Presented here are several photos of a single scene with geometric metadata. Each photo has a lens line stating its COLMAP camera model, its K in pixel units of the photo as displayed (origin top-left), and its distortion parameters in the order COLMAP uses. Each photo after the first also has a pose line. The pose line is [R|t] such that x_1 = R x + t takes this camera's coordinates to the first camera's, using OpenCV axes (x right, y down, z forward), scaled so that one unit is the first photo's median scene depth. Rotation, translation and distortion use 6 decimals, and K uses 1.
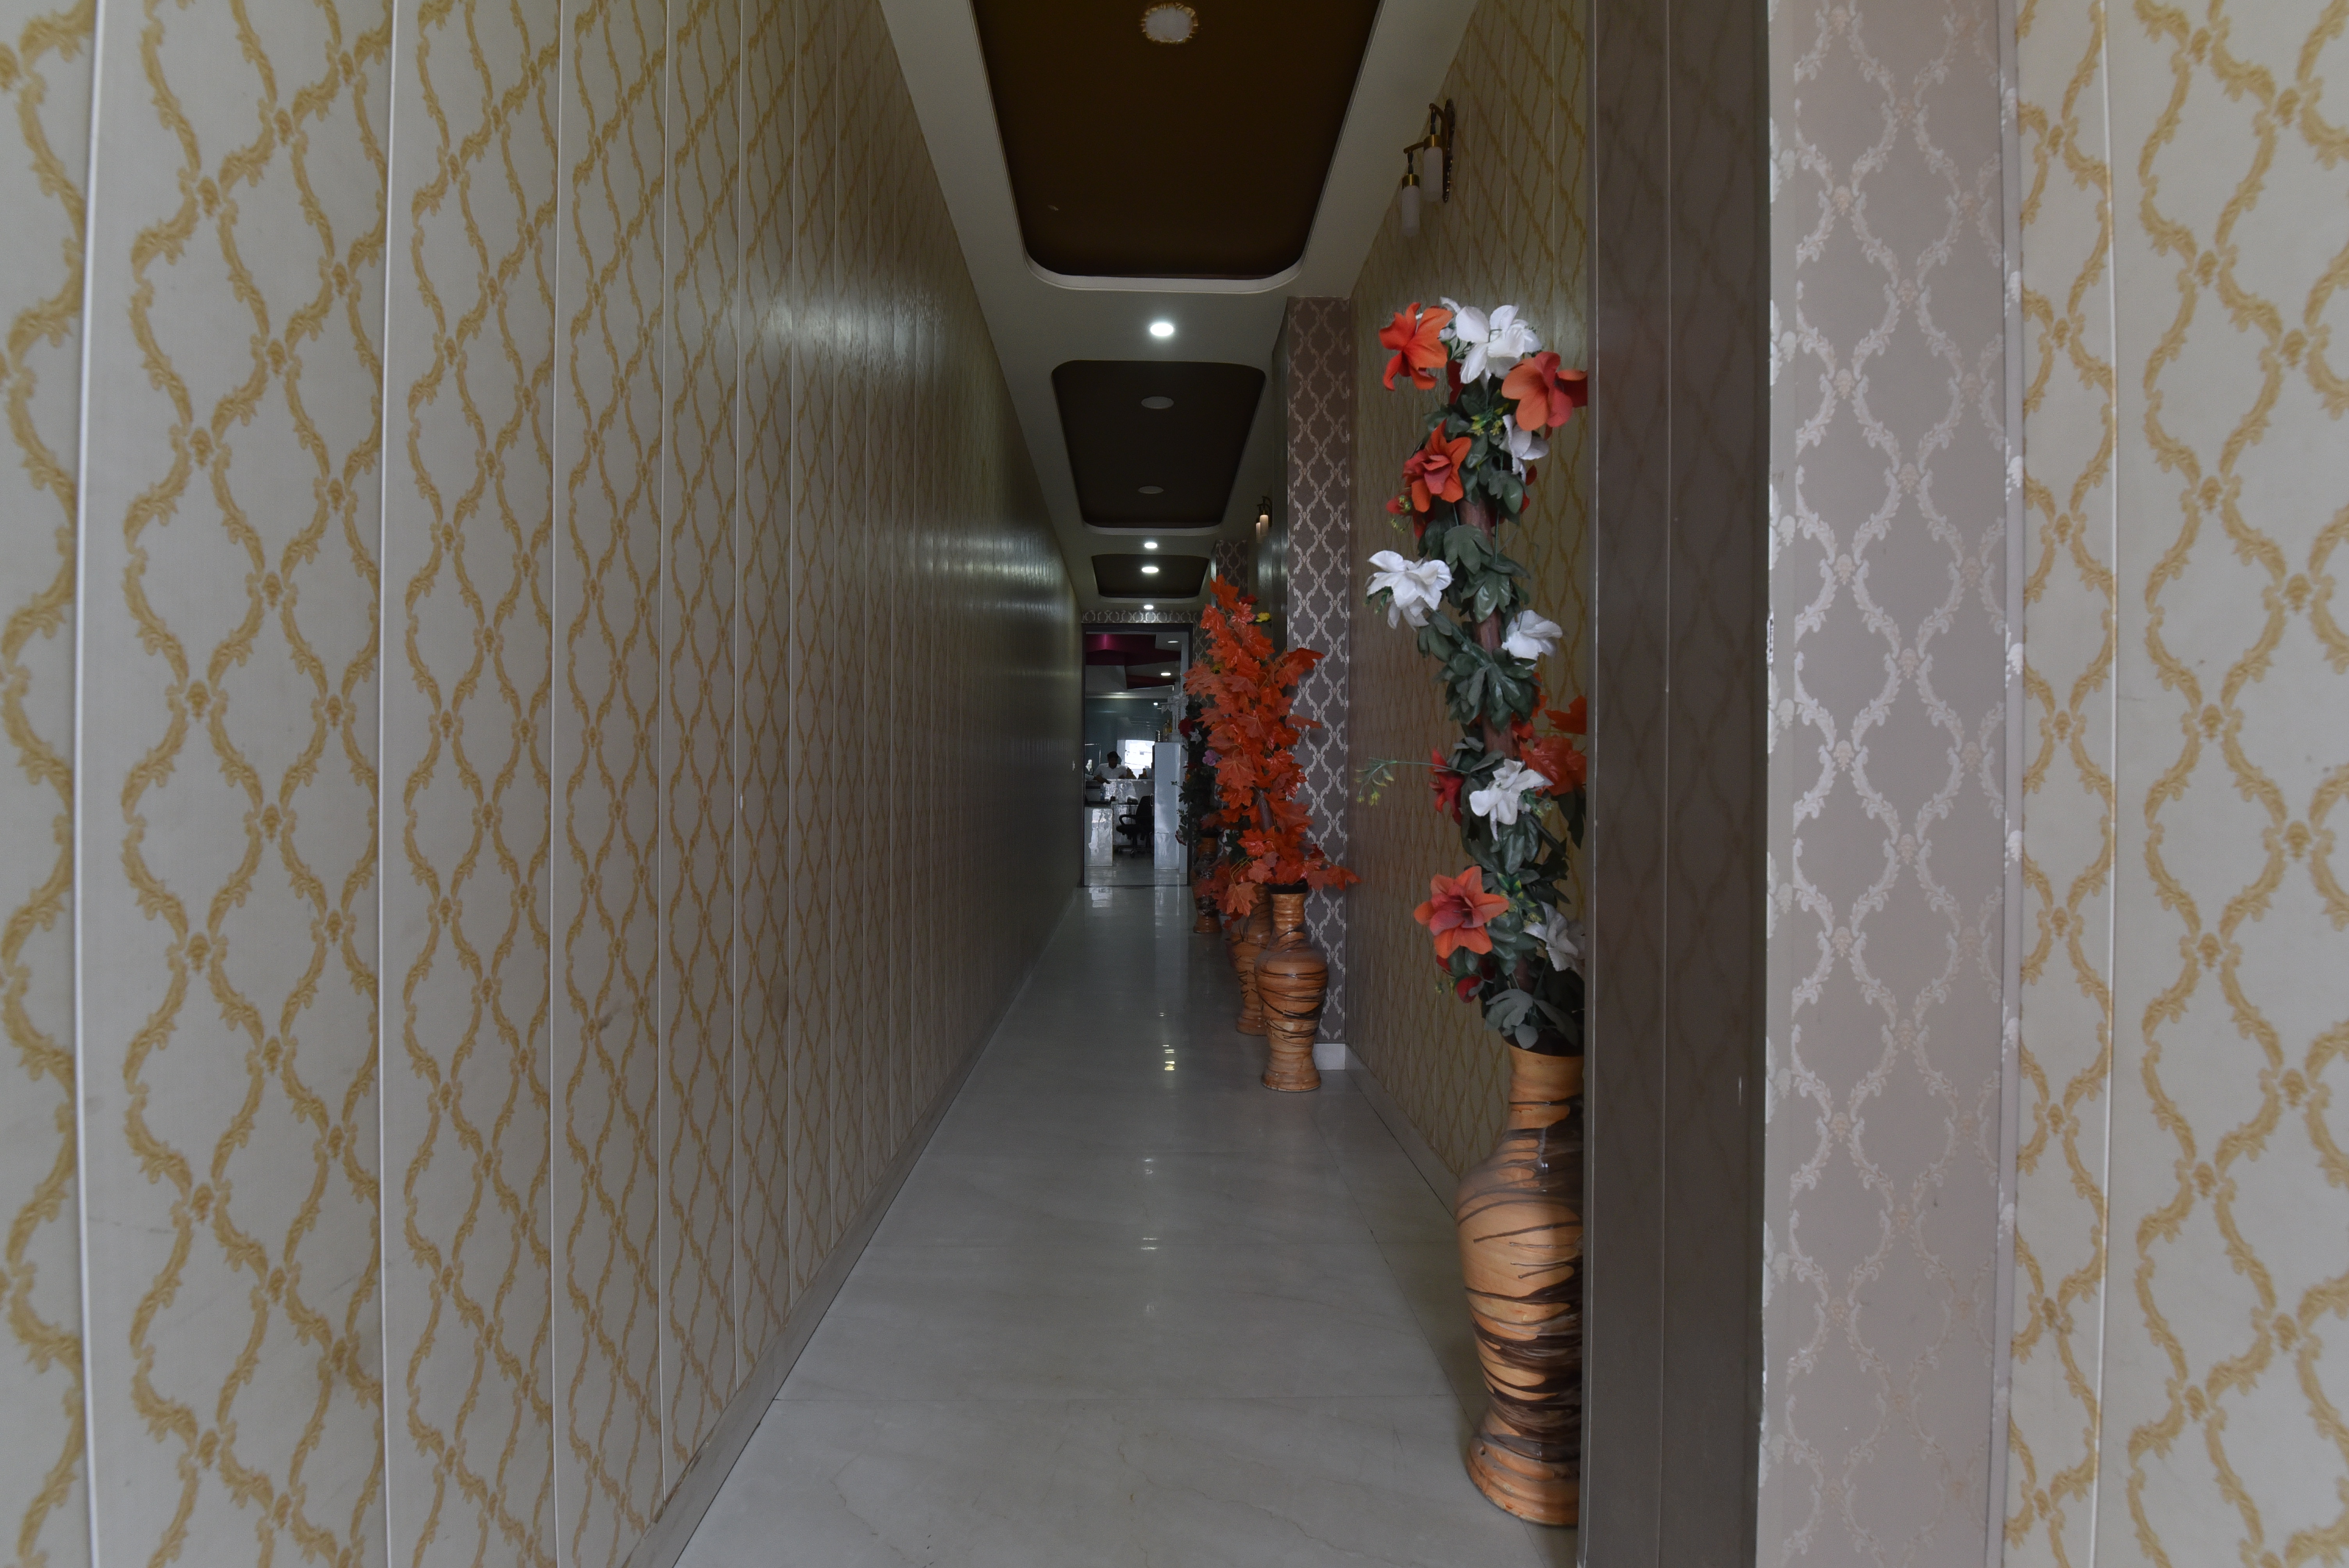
lens RADIAL K [[1038.3, 0, 1170.6], [0, 1038.3, 786.5], [0, 0, 1]] dist [-0.005188, -0.008790]
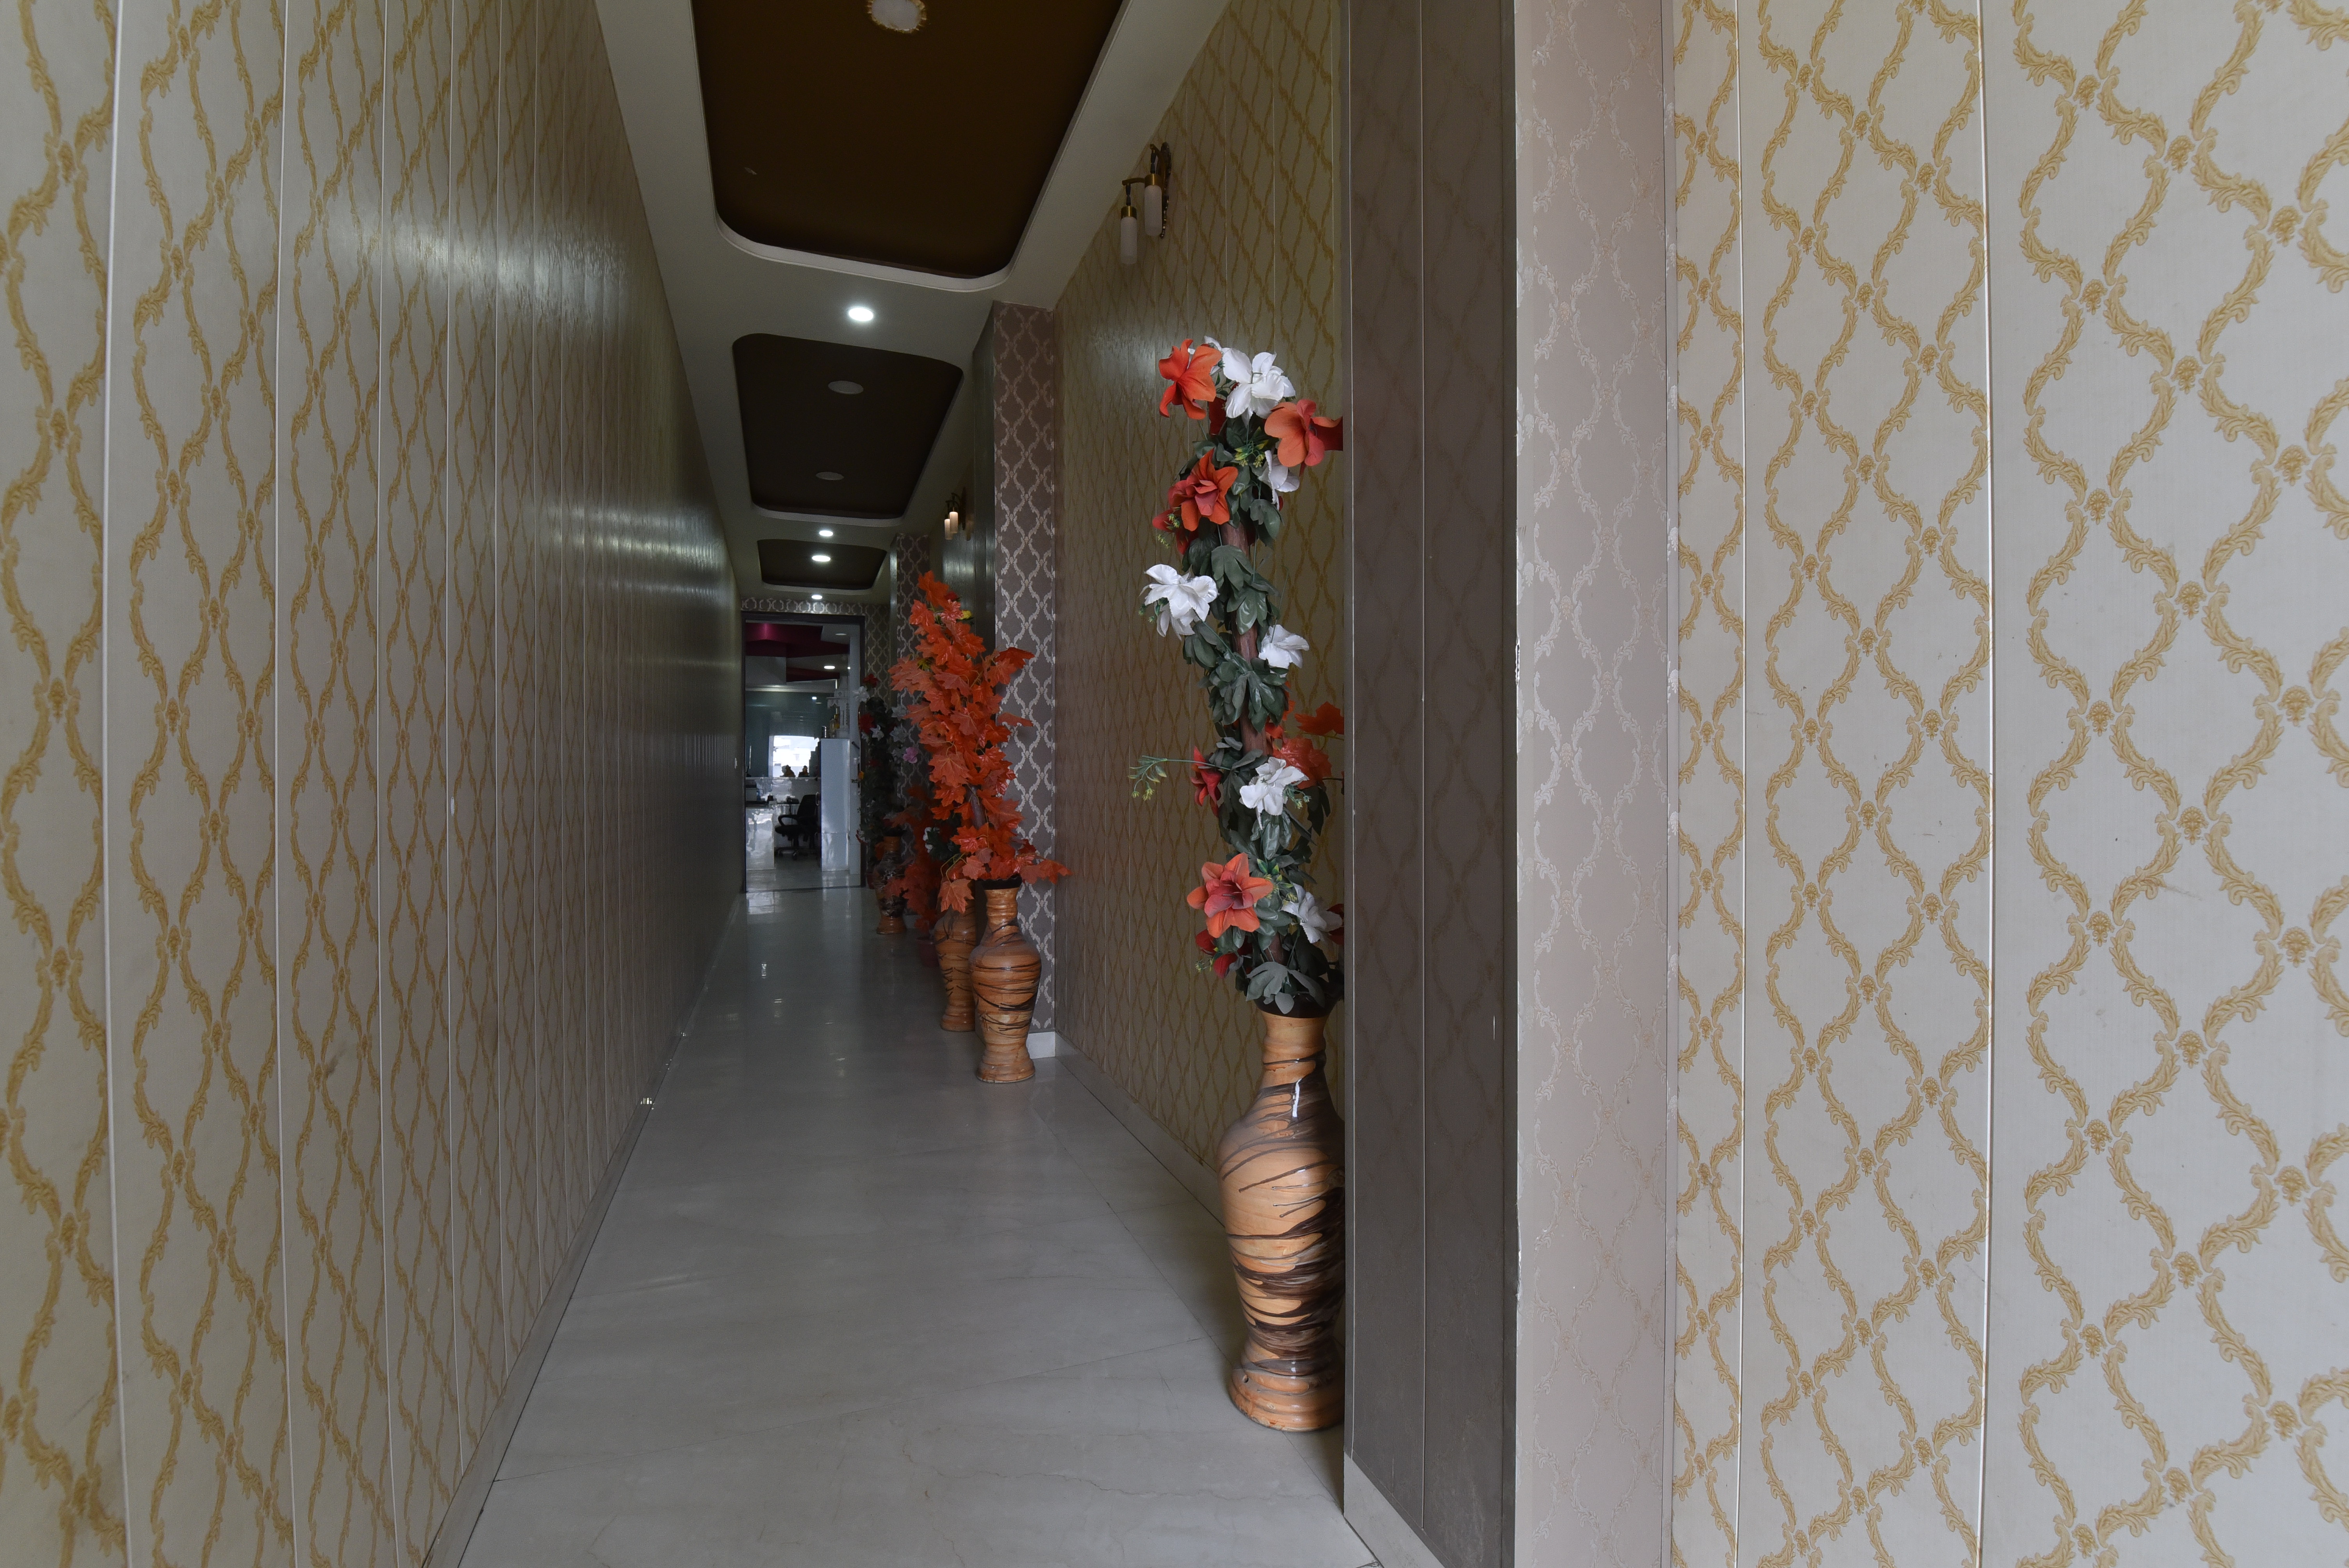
lens RADIAL K [[1038.3, 0, 1153.0], [0, 1038.3, 786.3], [0, 0, 1]] dist [-0.005188, -0.008790]
pose [[0.943339, -0.009432, 0.331697, -0.184480], [0.008396, 0.999954, 0.004555, -0.001070], [-0.331725, -0.001512, 0.943375, -0.020352]]
